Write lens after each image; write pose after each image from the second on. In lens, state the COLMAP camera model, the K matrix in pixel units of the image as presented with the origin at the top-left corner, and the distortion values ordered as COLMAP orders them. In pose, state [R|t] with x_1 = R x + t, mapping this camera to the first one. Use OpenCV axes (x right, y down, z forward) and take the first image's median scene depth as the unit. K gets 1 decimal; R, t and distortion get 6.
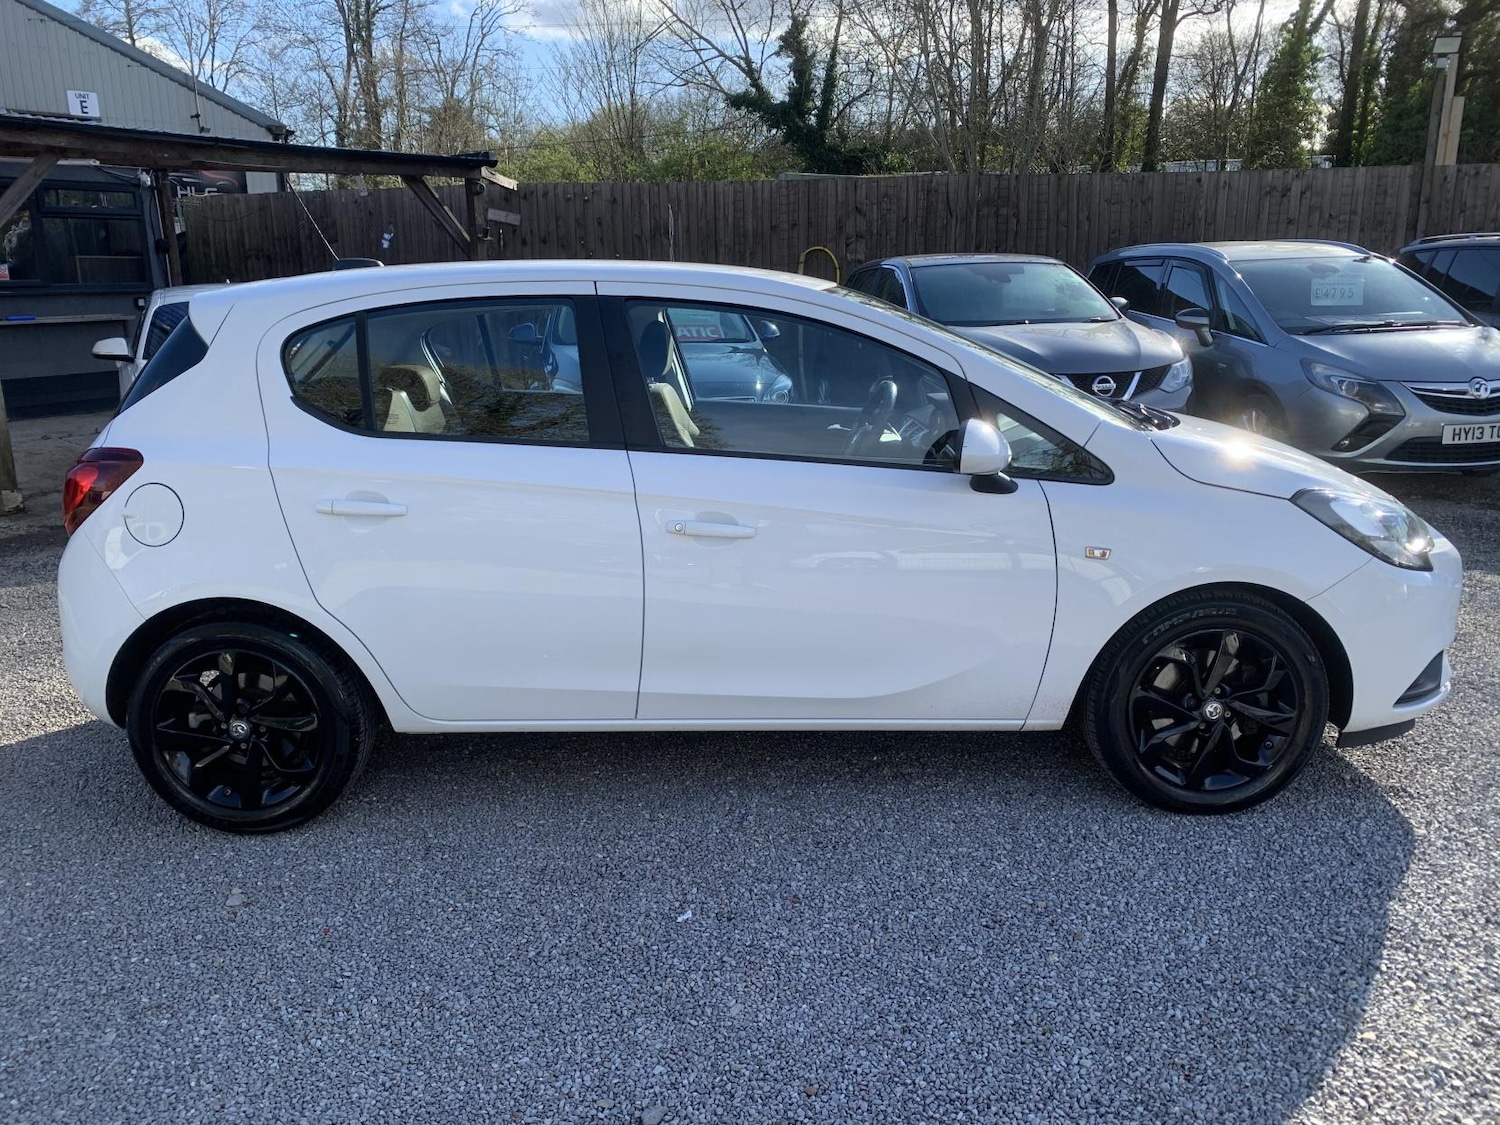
lens RADIAL K [[1154.5, 0, 764.2], [0, 1154.5, 567.5], [0, 0, 1]] dist [0.005499, -0.008151]
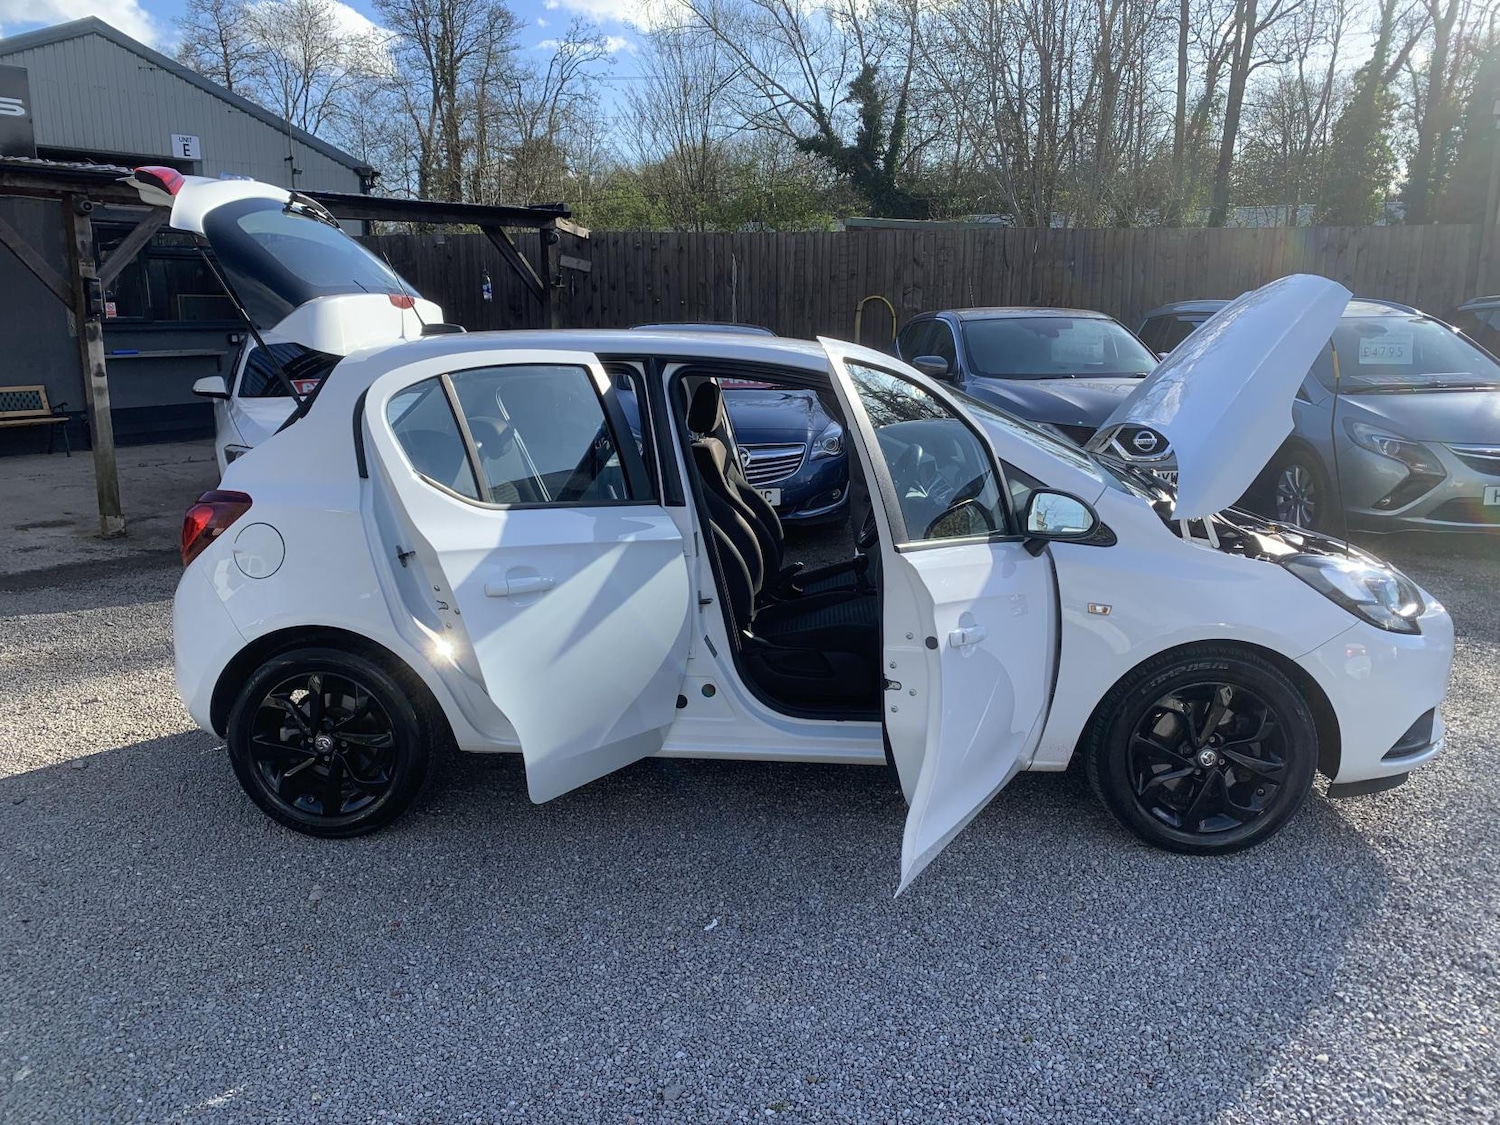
lens RADIAL K [[1154.5, 0, 756.1], [0, 1154.5, 559.3], [0, 0, 1]] dist [0.005499, -0.008151]
pose [[0.997952, 0.026035, -0.058428, 0.025368], [-0.028202, 0.998932, -0.036587, -0.009454], [0.057413, 0.038160, 0.997621, -0.102359]]
